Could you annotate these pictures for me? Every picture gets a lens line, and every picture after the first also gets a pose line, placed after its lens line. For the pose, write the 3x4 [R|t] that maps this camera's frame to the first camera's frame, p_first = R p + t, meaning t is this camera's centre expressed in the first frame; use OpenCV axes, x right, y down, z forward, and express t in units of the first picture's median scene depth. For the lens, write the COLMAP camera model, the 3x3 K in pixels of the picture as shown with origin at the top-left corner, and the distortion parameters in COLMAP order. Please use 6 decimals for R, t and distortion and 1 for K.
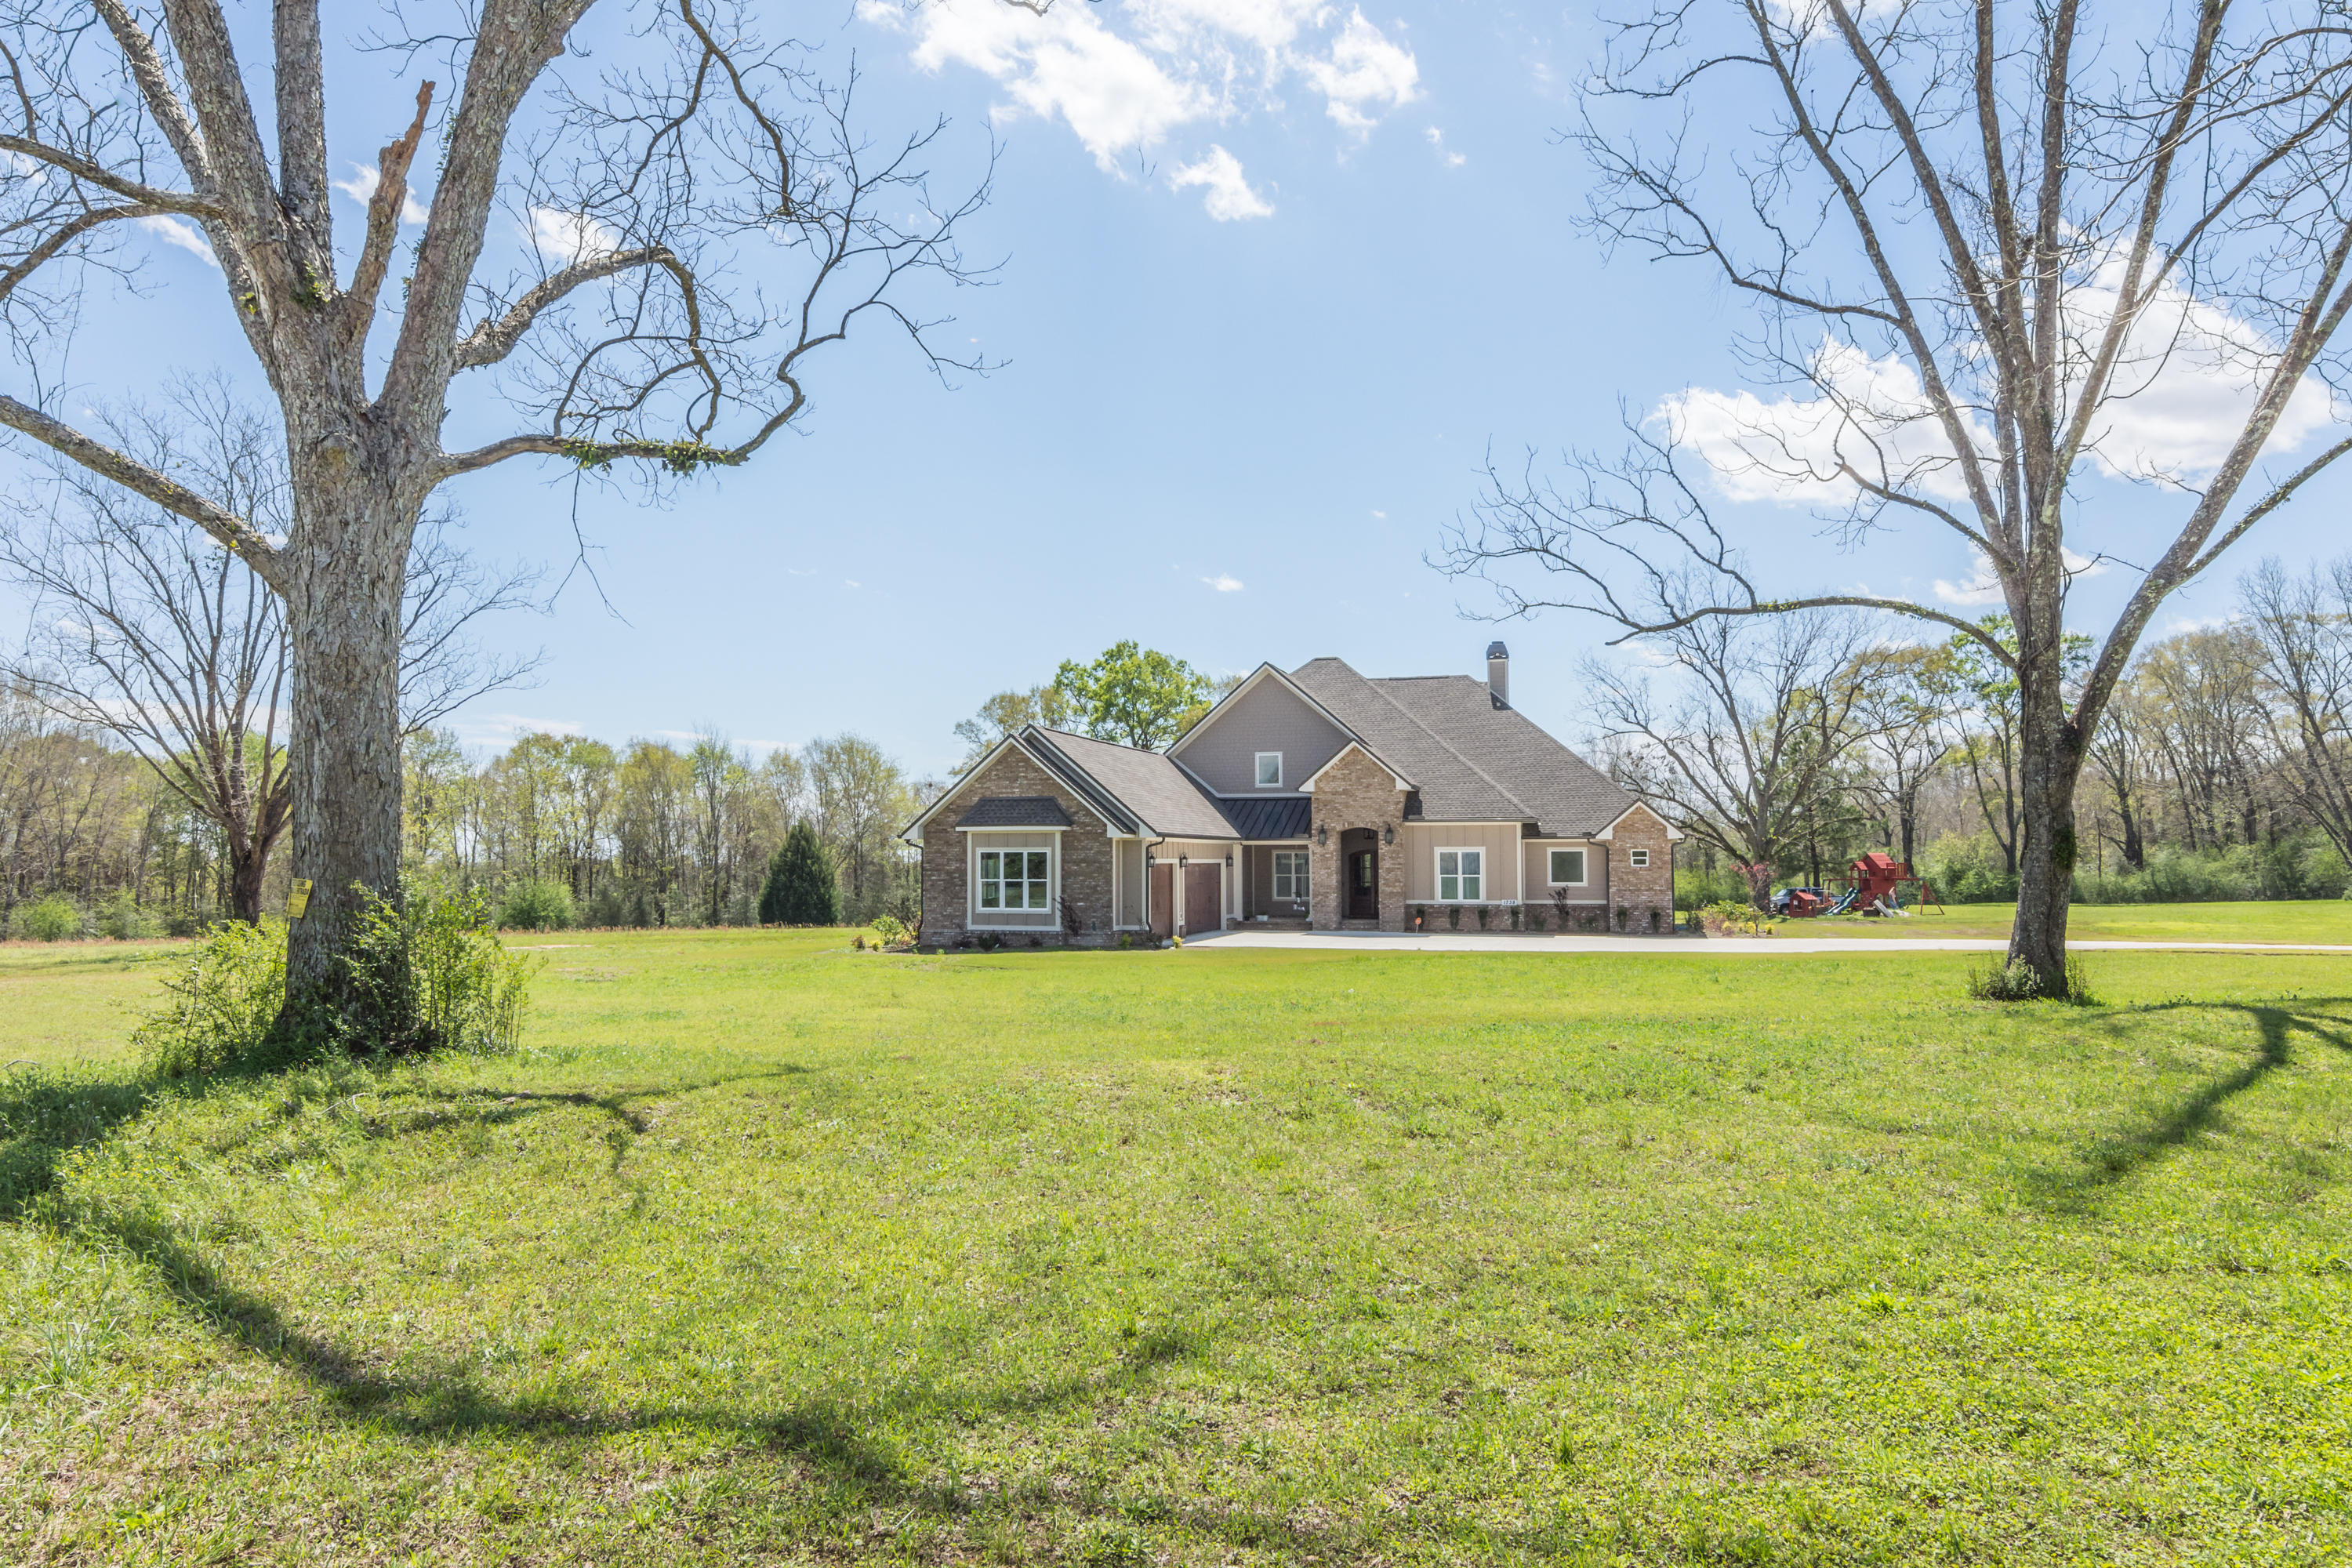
lens RADIAL K [[1384.4, 0, 1146.4], [0, 1384.4, 855.6], [0, 0, 1]] dist [-0.003923, 0.006051]
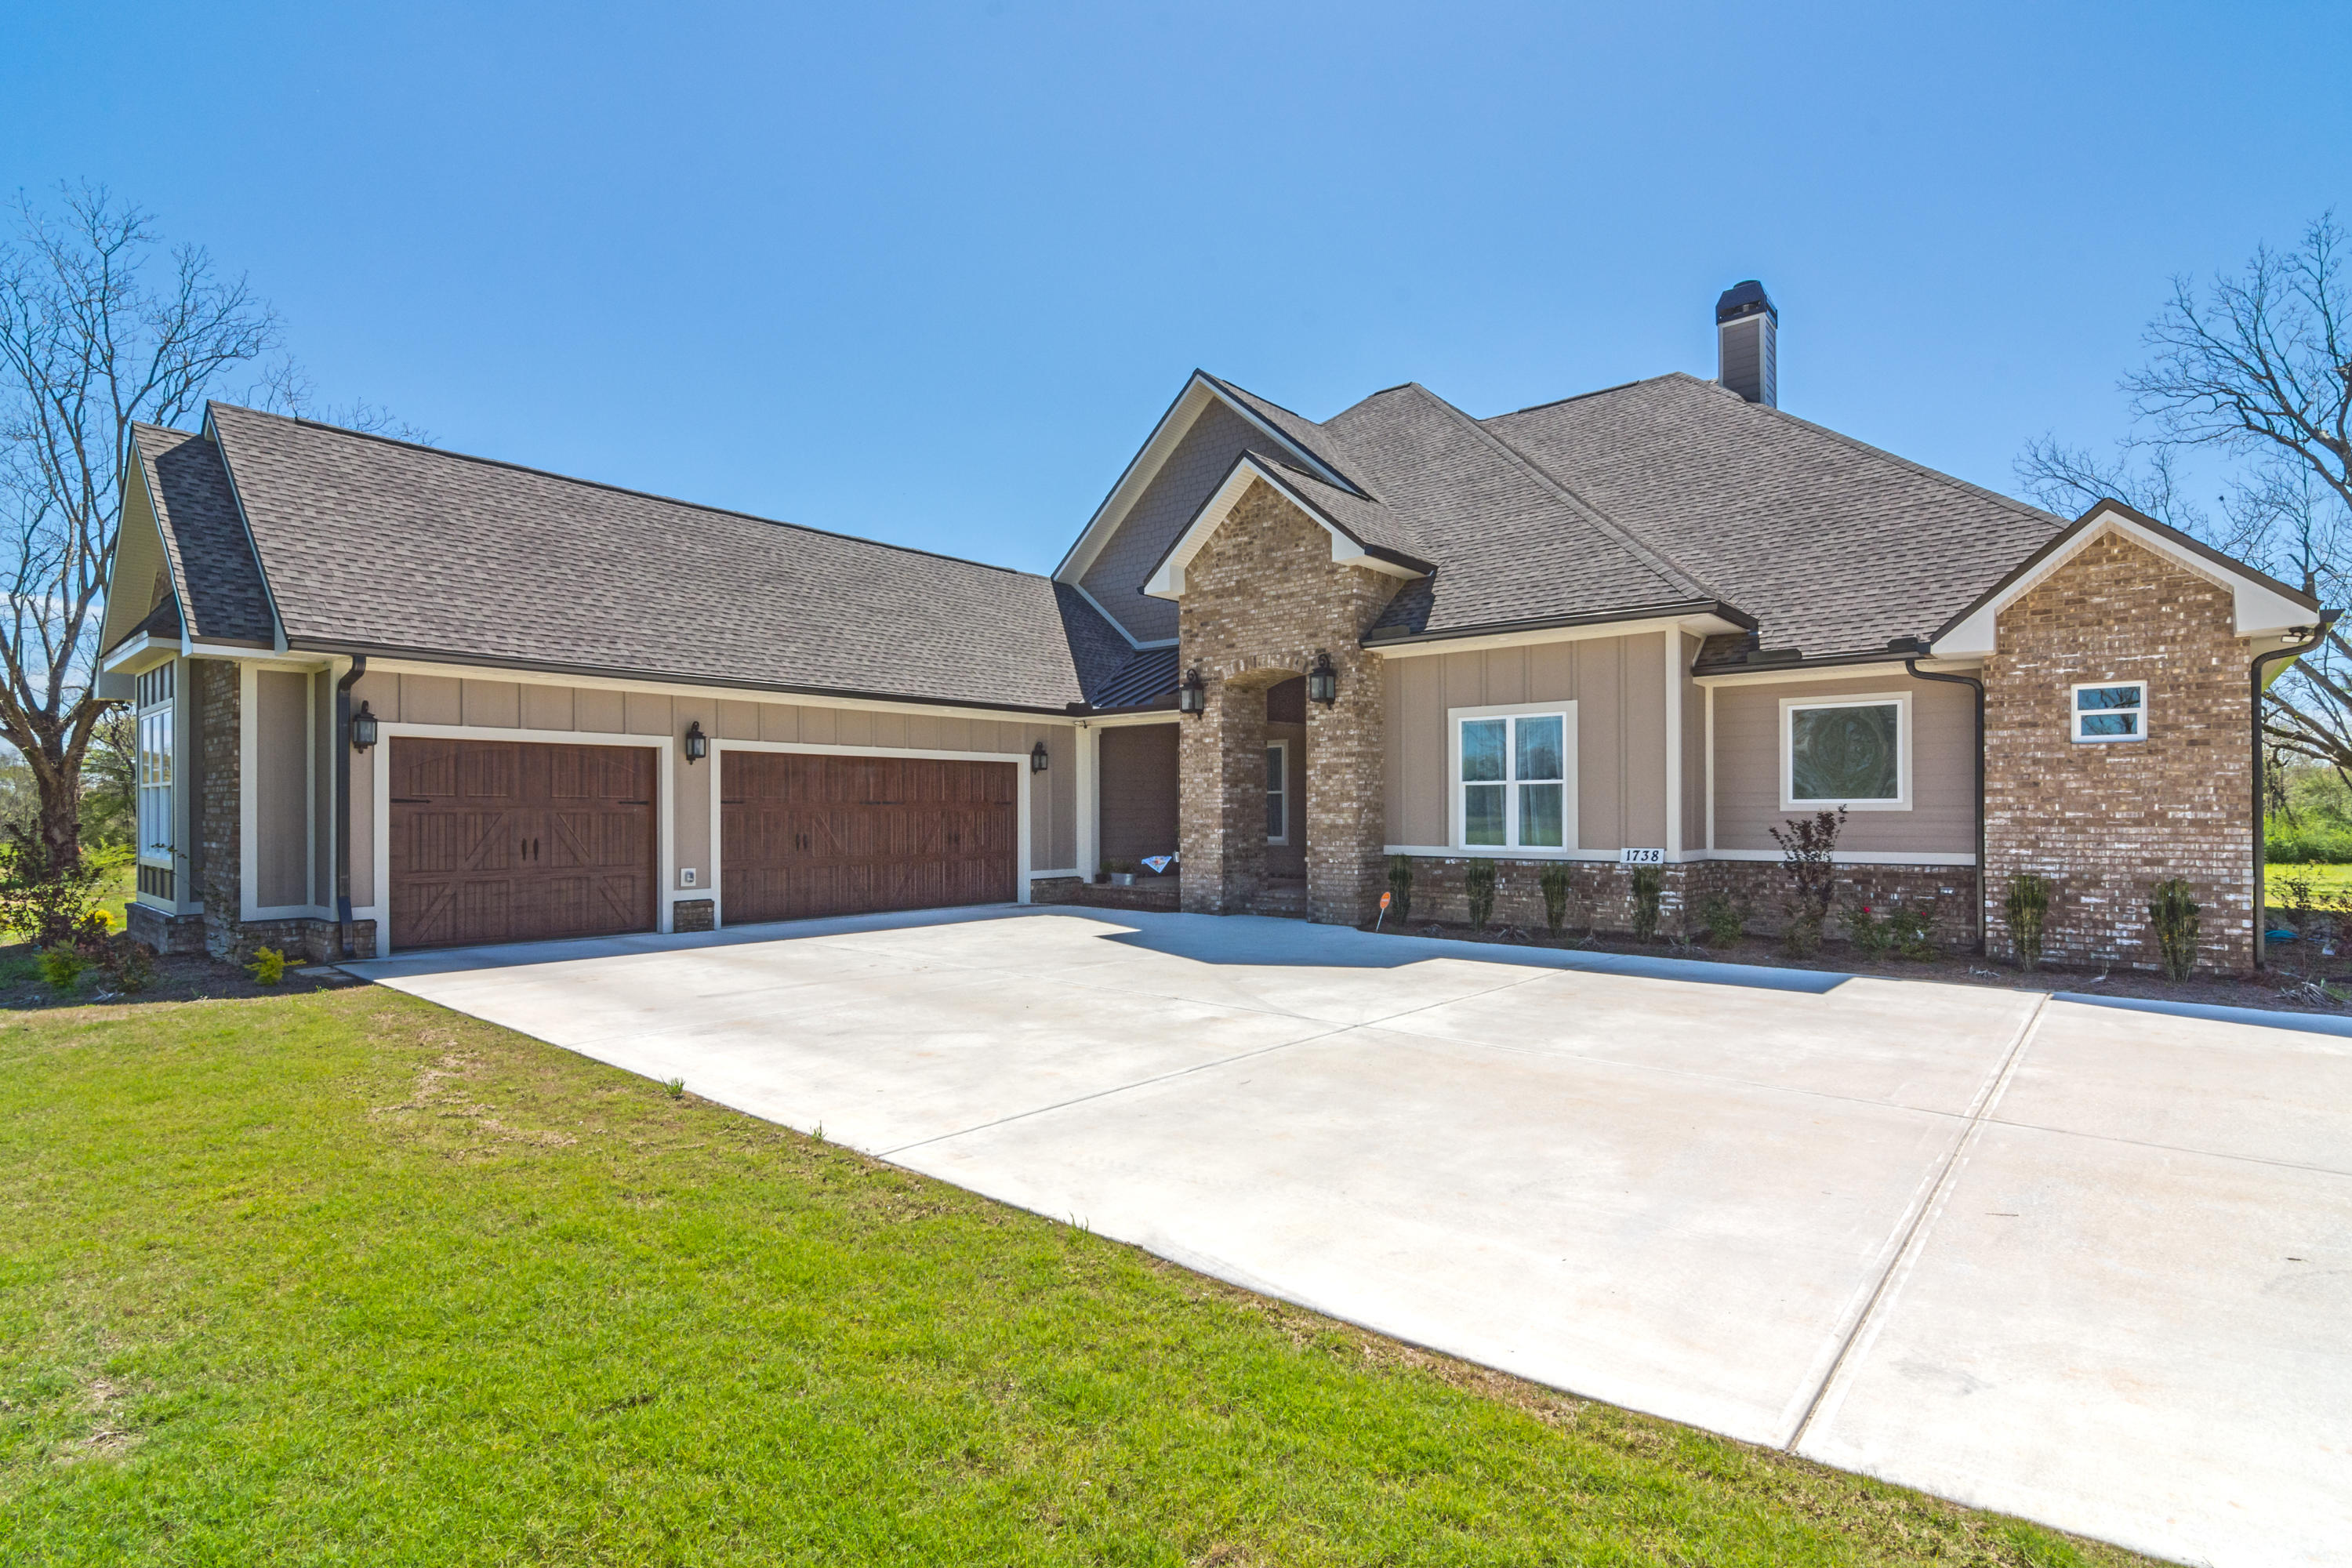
lens RADIAL K [[1081.0, 0, 1192.0], [0, 1081.0, 822.1], [0, 0, 1]] dist [-0.004329, 0.003050]
pose [[0.923960, 0.004081, -0.382468, 0.258212], [0.001447, 0.999899, 0.014163, 0.020932], [0.382487, -0.013639, 0.923860, 0.697086]]
